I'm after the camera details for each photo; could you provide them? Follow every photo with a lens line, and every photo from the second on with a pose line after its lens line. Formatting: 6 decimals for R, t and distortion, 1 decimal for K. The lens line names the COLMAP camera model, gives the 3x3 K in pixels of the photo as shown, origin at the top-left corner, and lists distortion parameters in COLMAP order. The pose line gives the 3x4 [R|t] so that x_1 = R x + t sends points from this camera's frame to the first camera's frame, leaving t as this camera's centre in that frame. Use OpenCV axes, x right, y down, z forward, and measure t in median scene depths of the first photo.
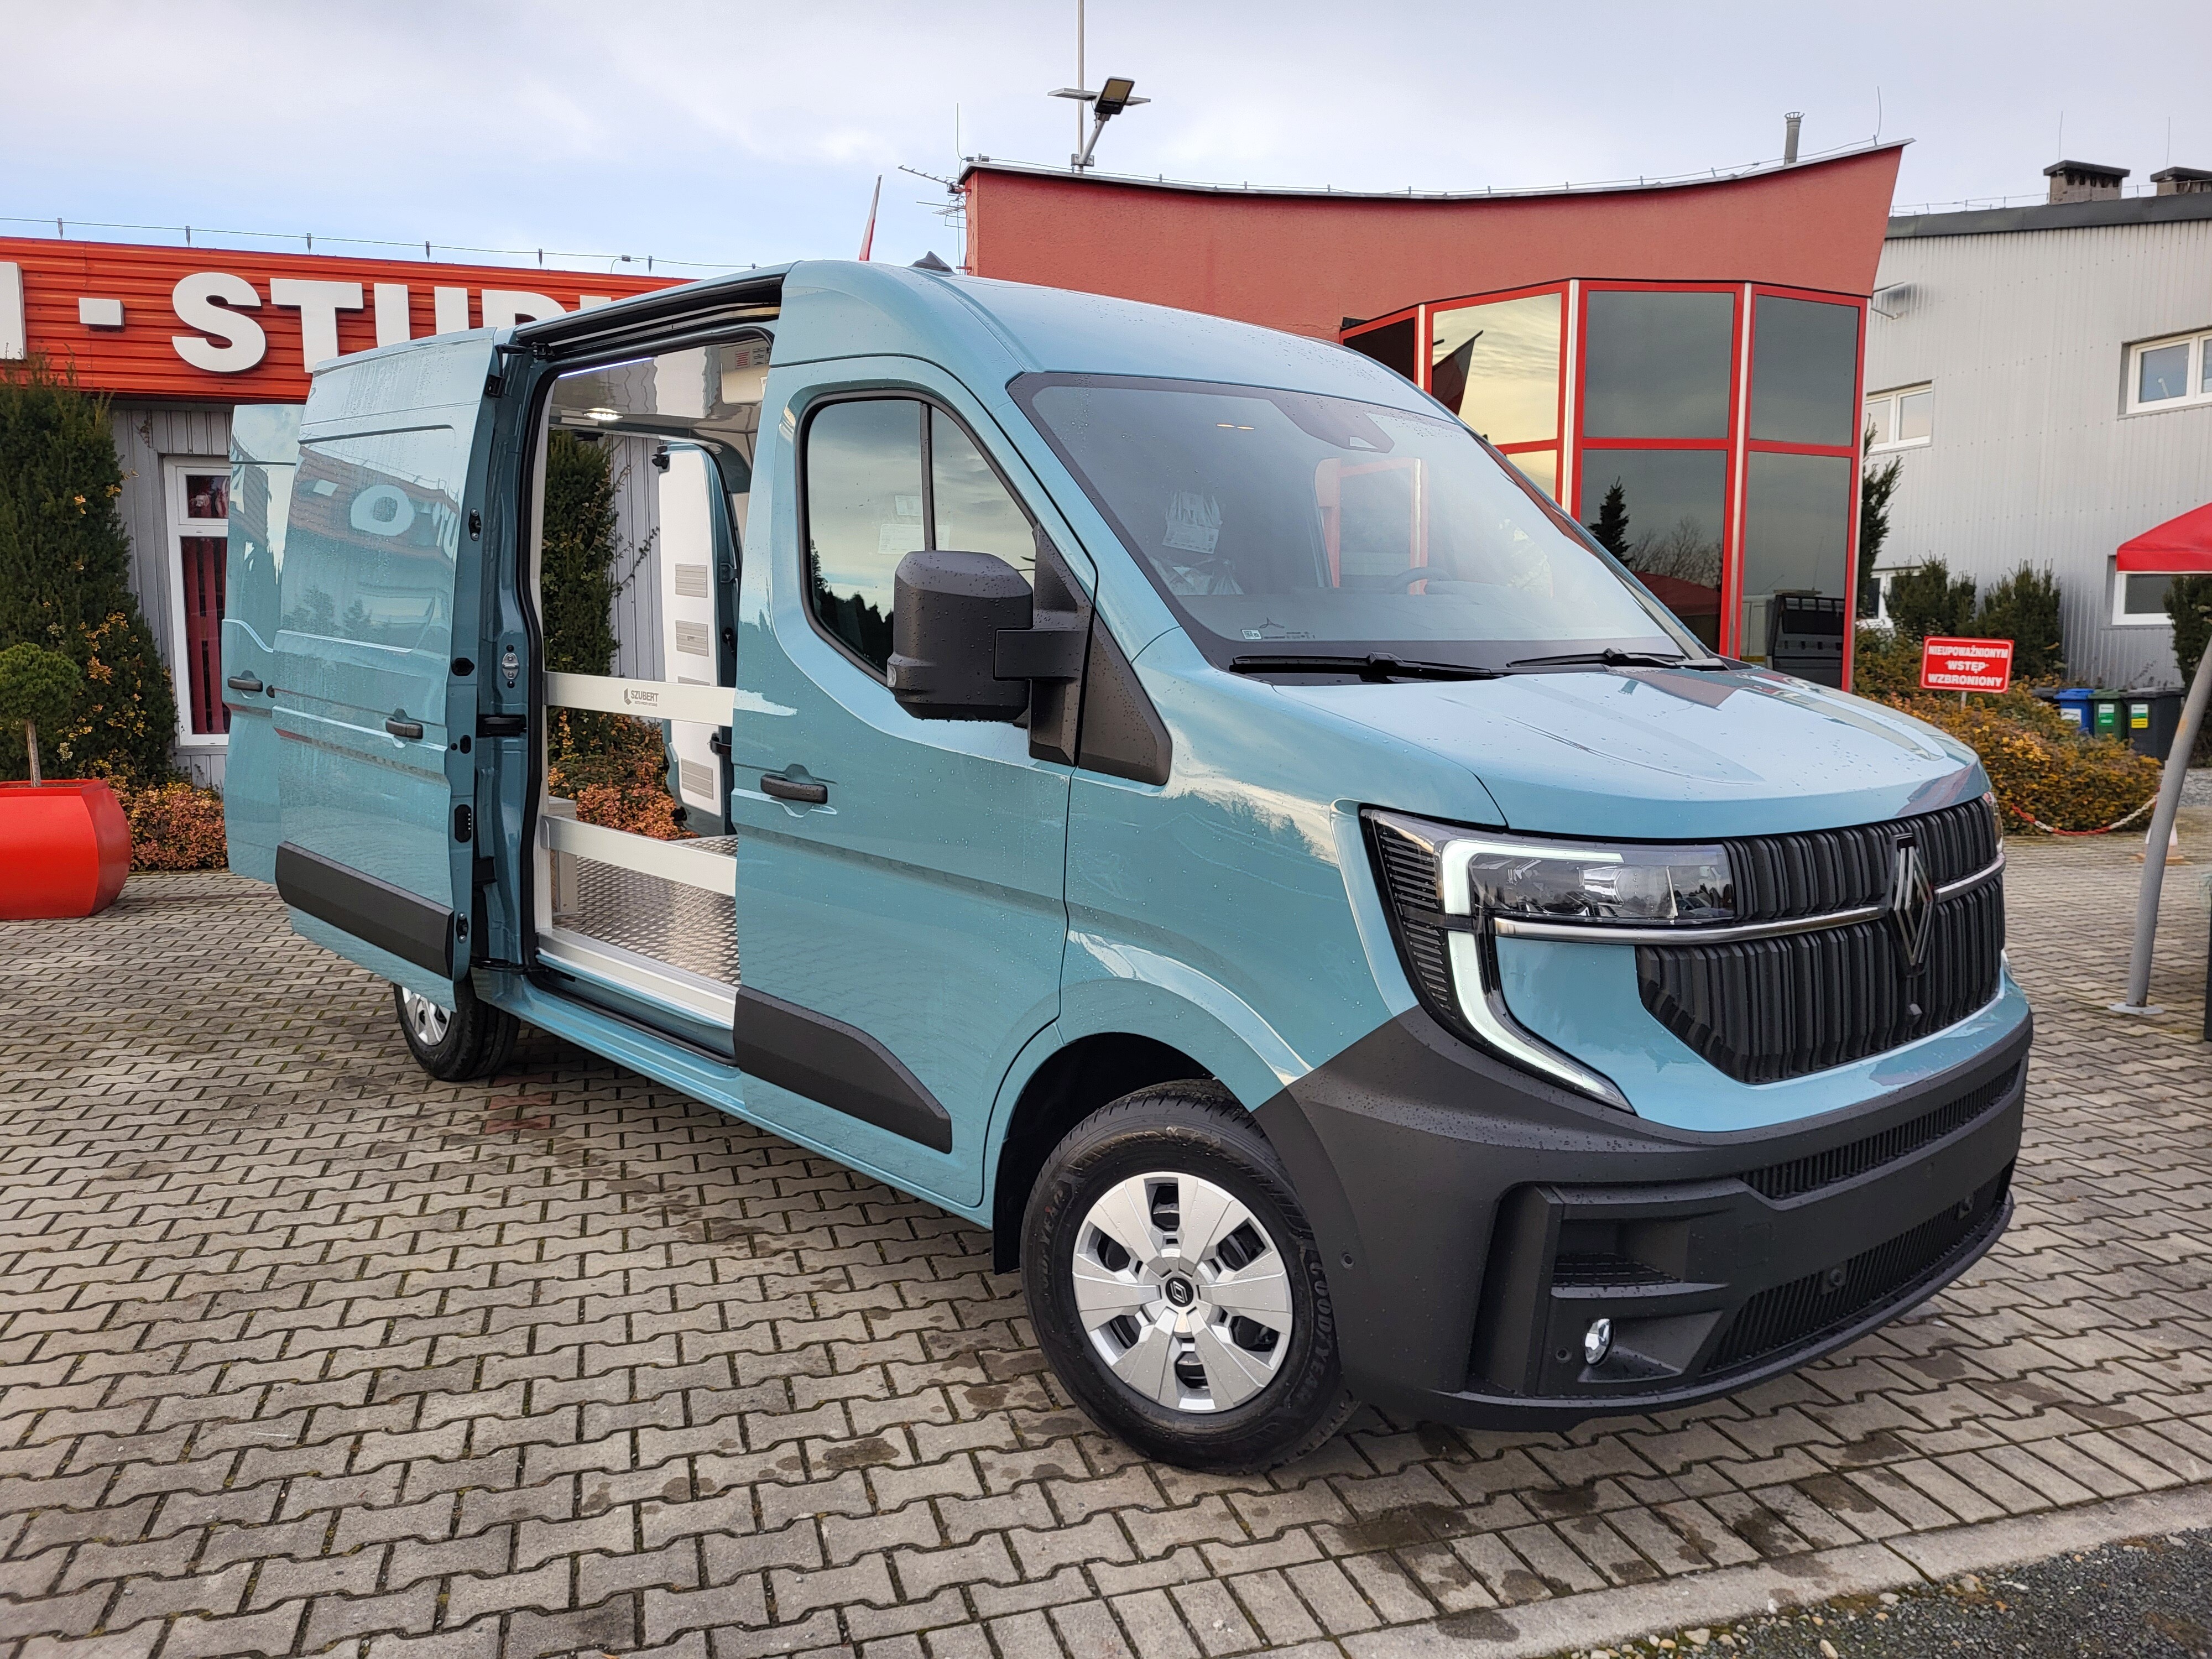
lens RADIAL K [[1672.6, 0, 1122.0], [0, 1672.6, 799.0], [0, 0, 1]] dist [0.050097, -0.043217]
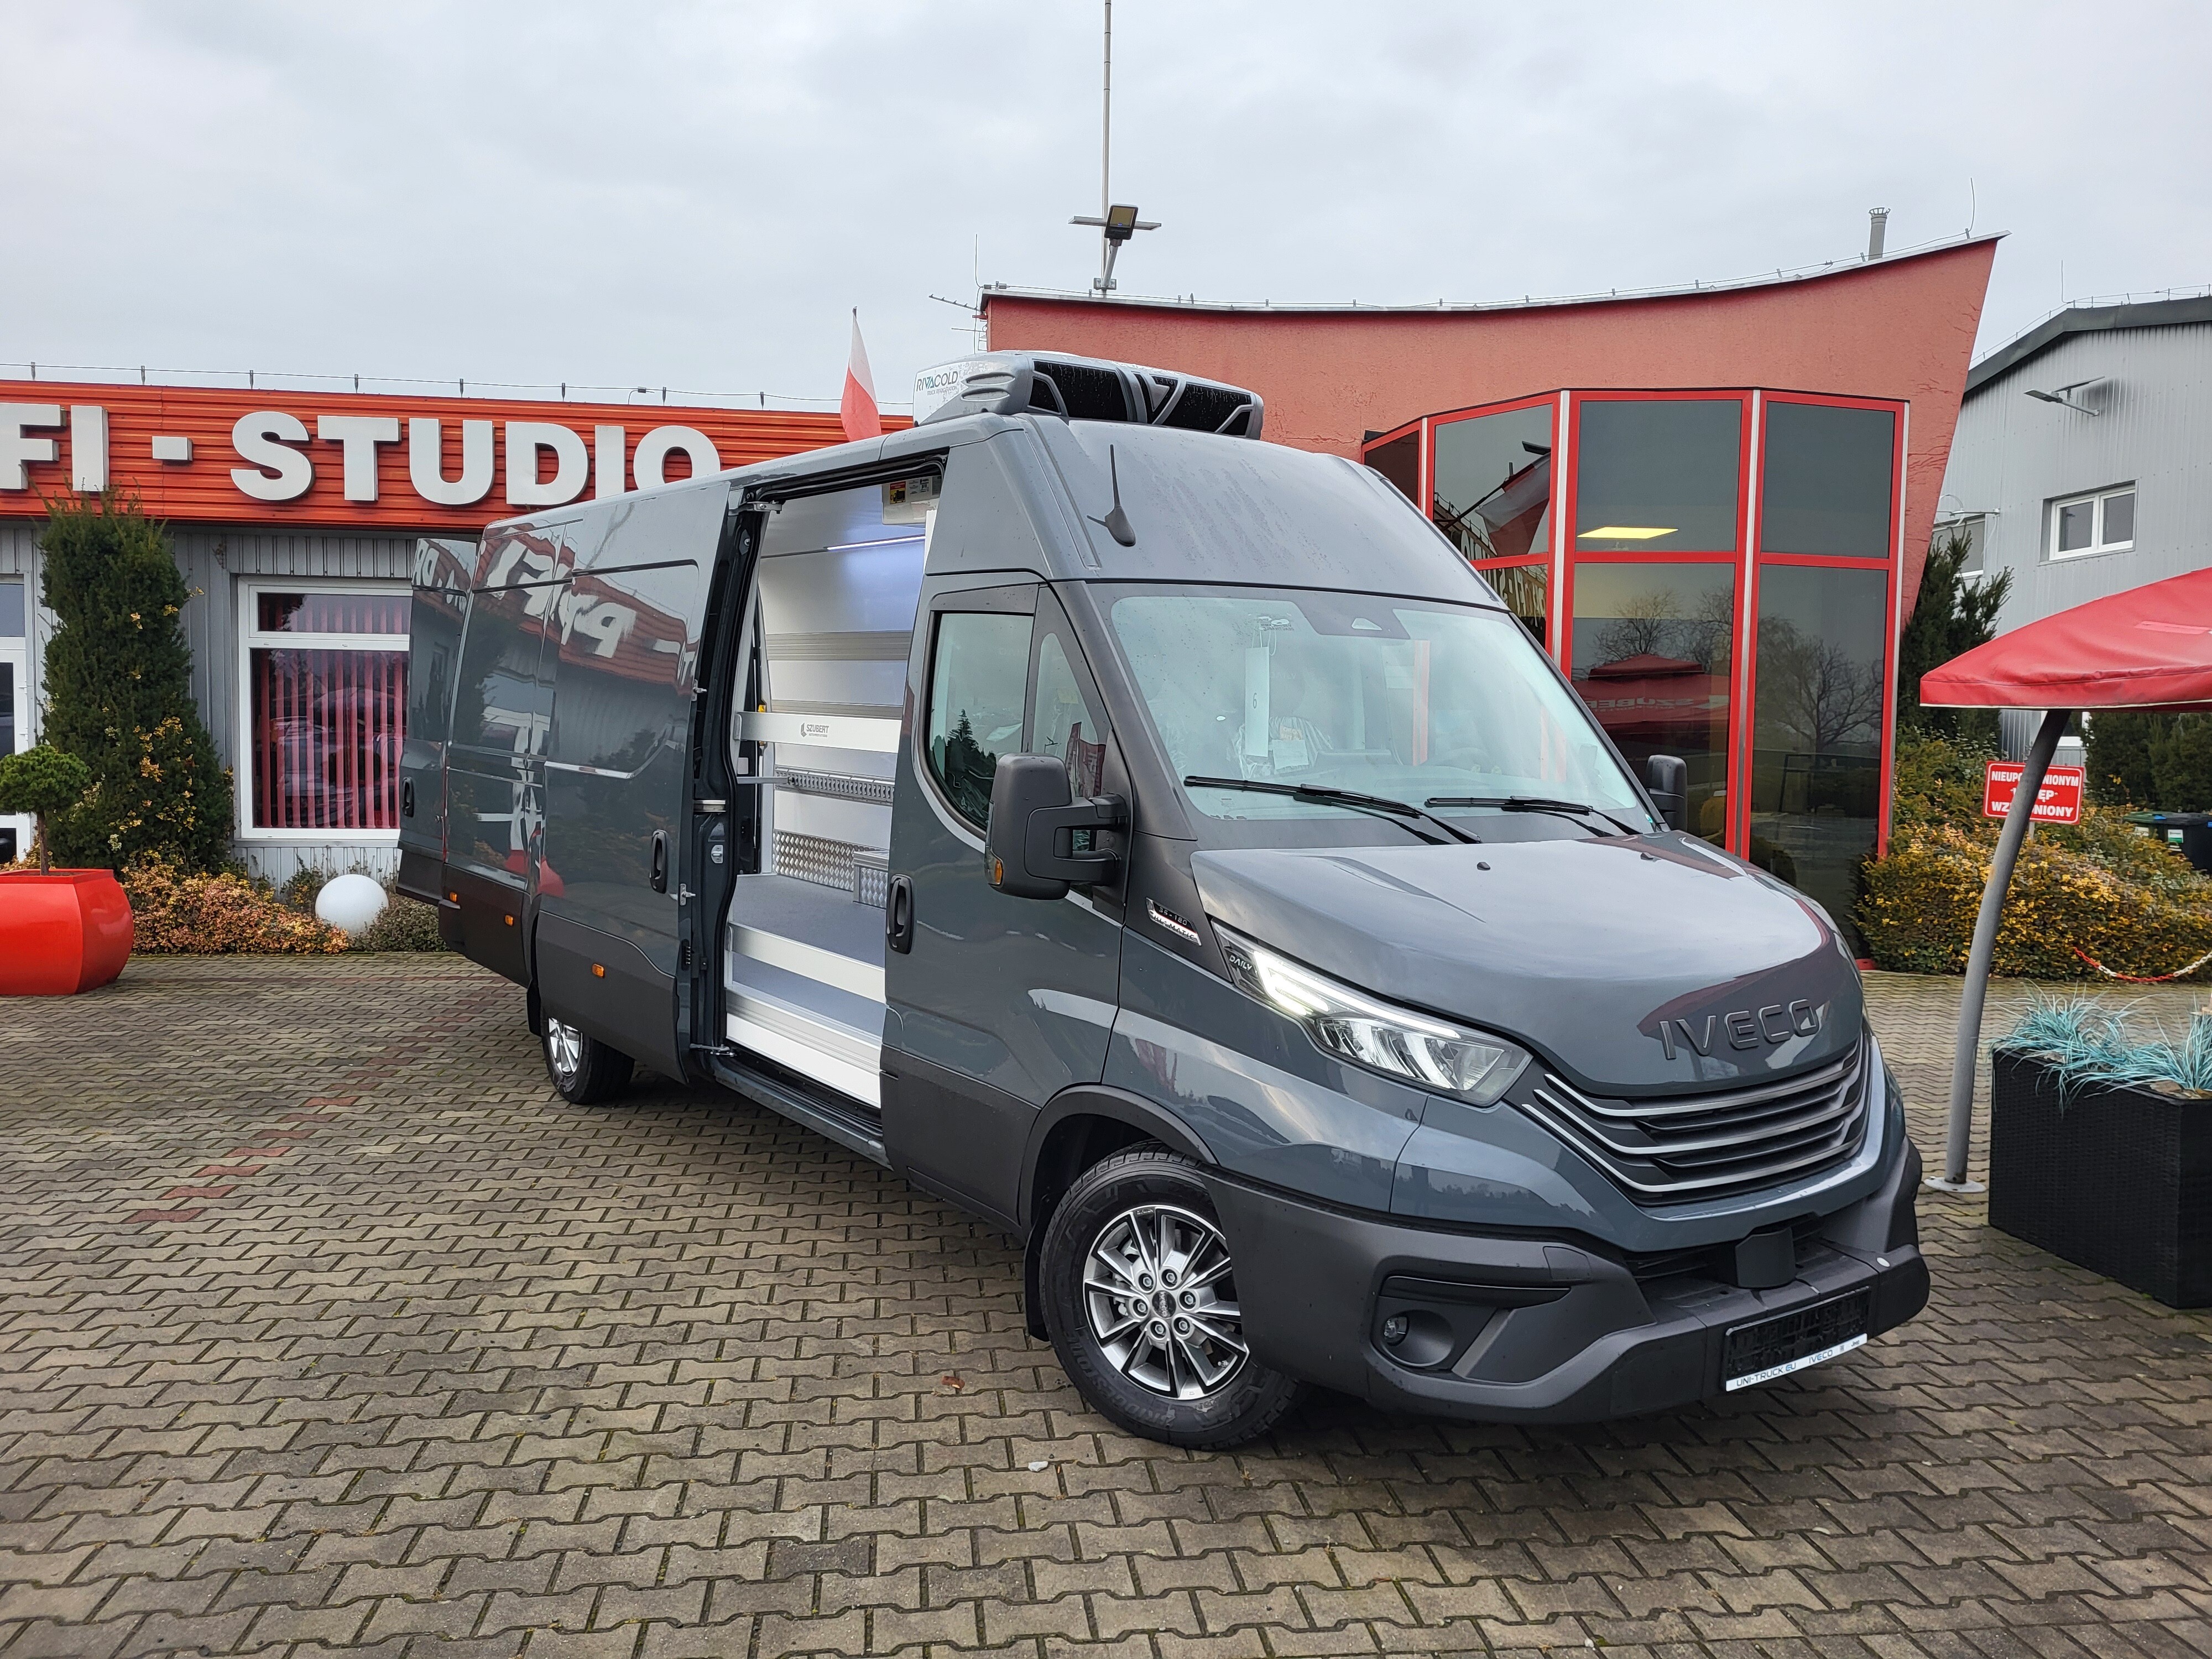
lens RADIAL K [[1671.0, 0, 1100.2], [0, 1671.0, 805.0], [0, 0, 1]] dist [0.050932, -0.040664]
pose [[0.986448, 0.019049, -0.162967, 0.183942], [-0.028312, 0.998101, -0.054709, -0.010077], [0.161616, 0.058581, 0.985113, 0.018428]]
